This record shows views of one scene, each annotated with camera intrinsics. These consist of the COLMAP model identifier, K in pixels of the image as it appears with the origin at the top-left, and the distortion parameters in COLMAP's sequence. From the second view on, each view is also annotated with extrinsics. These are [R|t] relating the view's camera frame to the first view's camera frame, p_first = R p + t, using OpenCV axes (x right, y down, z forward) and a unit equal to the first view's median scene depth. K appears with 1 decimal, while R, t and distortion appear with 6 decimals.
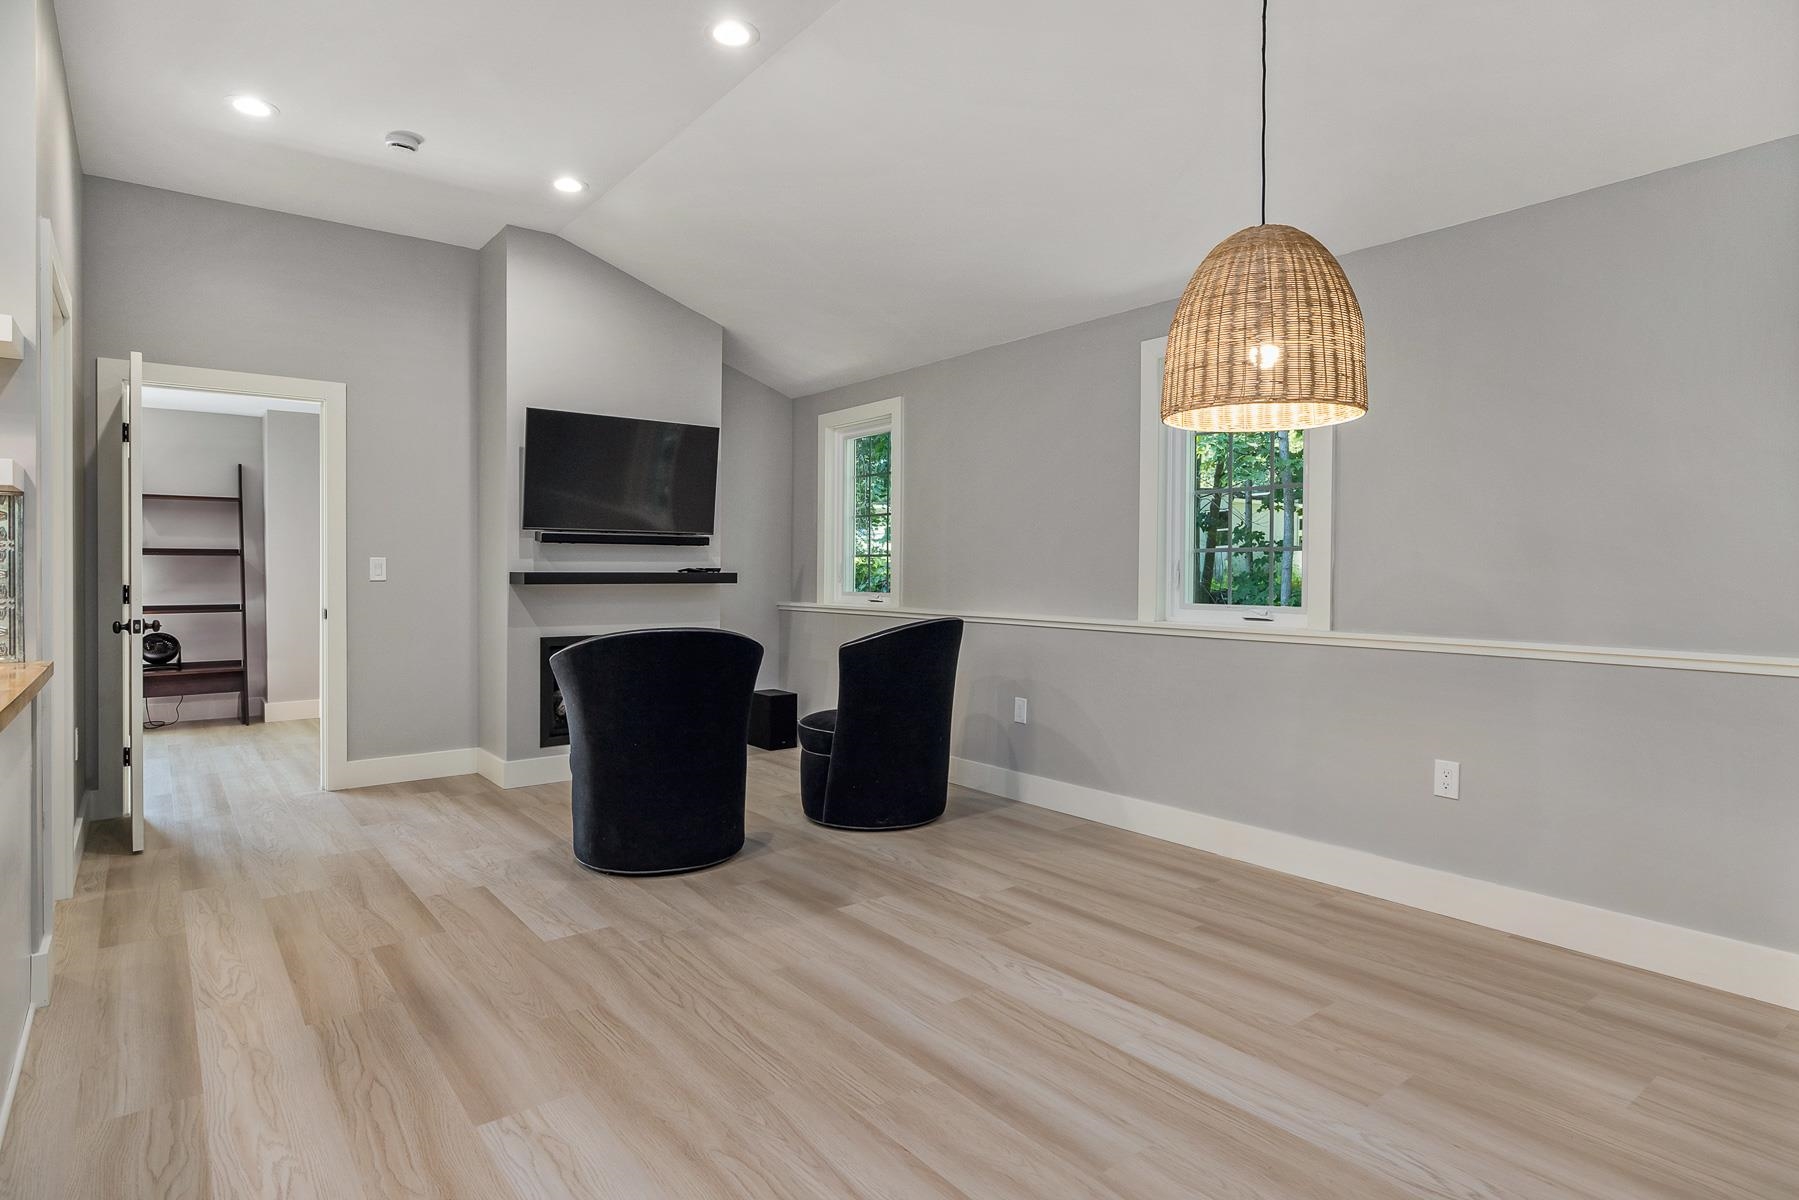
lens RADIAL K [[952.2, 0, 896.5], [0, 952.2, 577.9], [0, 0, 1]] dist [0.001476, 0.000319]
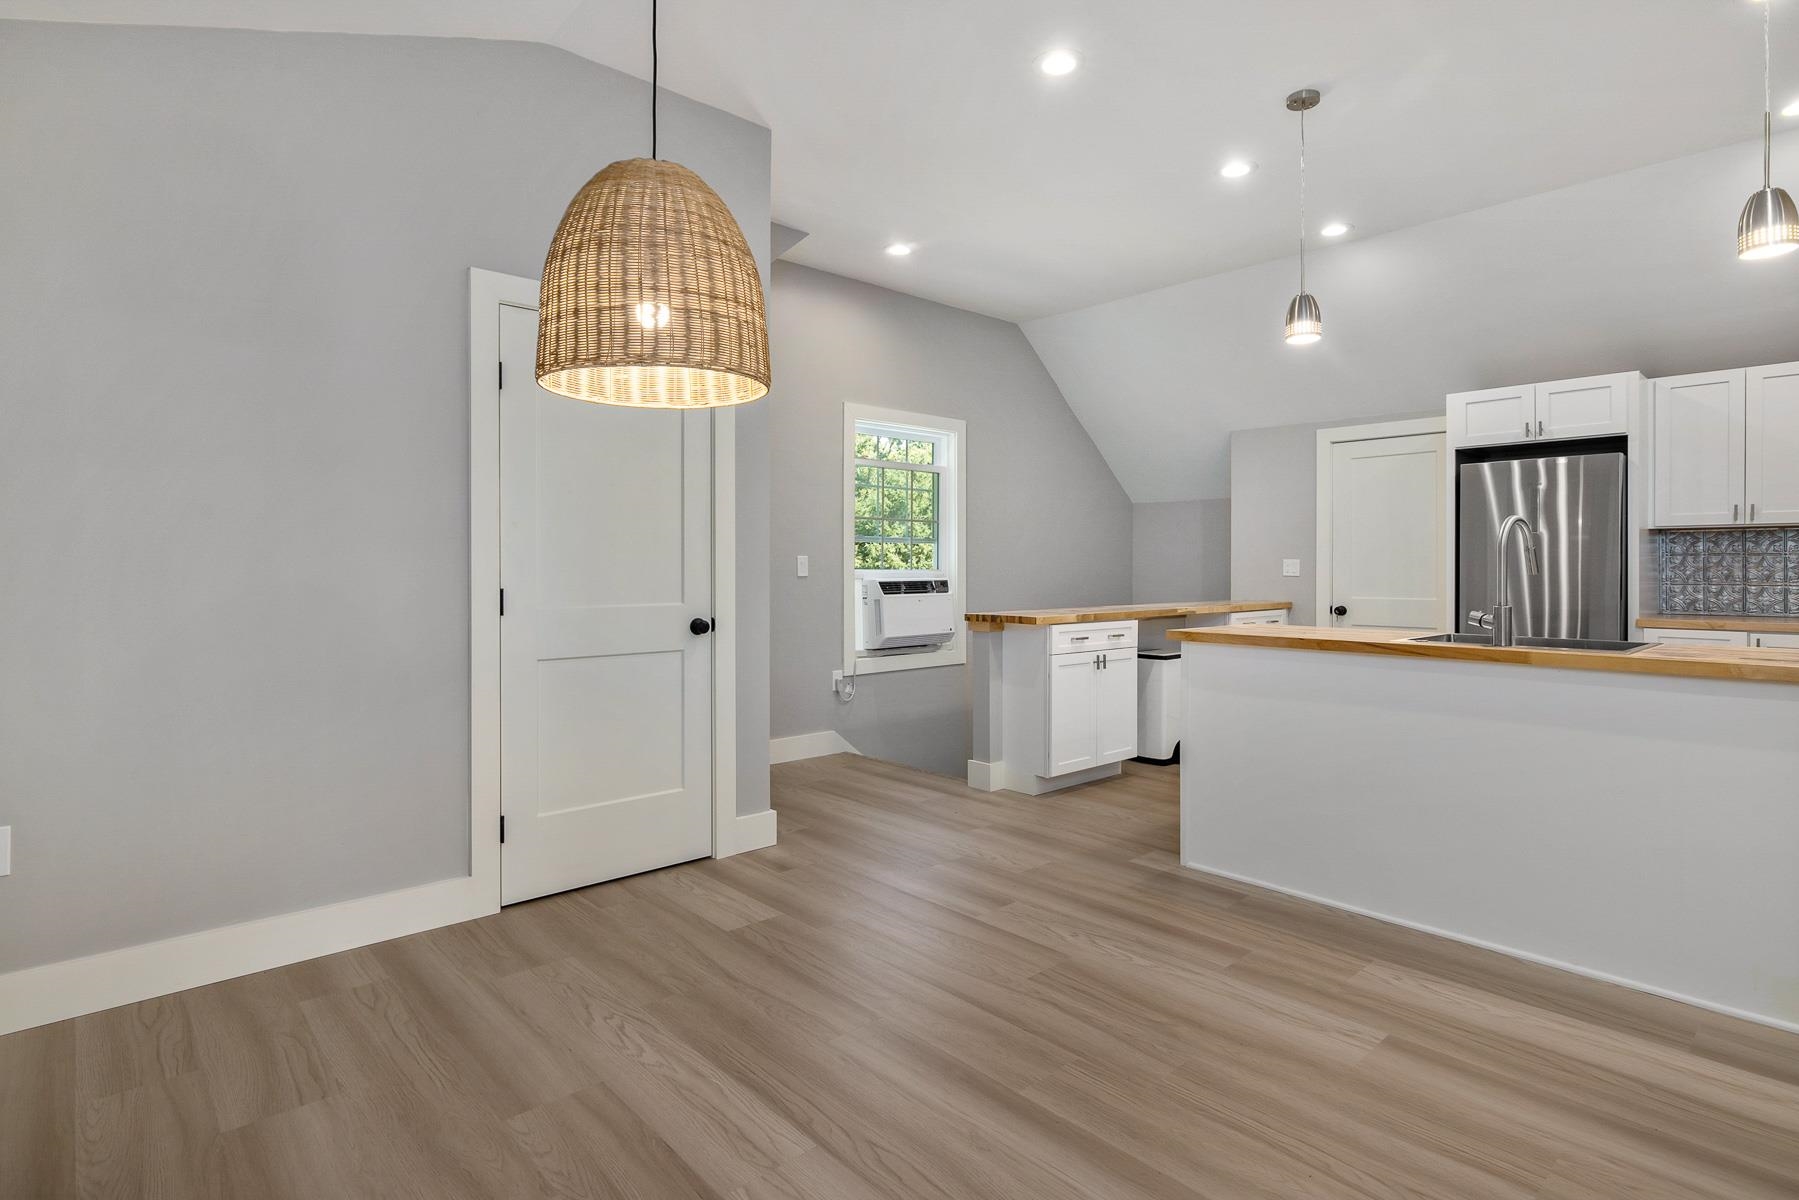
lens RADIAL K [[894.9, 0, 894.3], [0, 894.9, 576.4], [0, 0, 1]] dist [0.000219, 0.000414]
pose [[-0.997240, -0.001730, -0.074222, 0.235038], [-0.002730, 0.999907, 0.013380, -0.009711], [0.074192, 0.013545, -0.997152, 1.871408]]
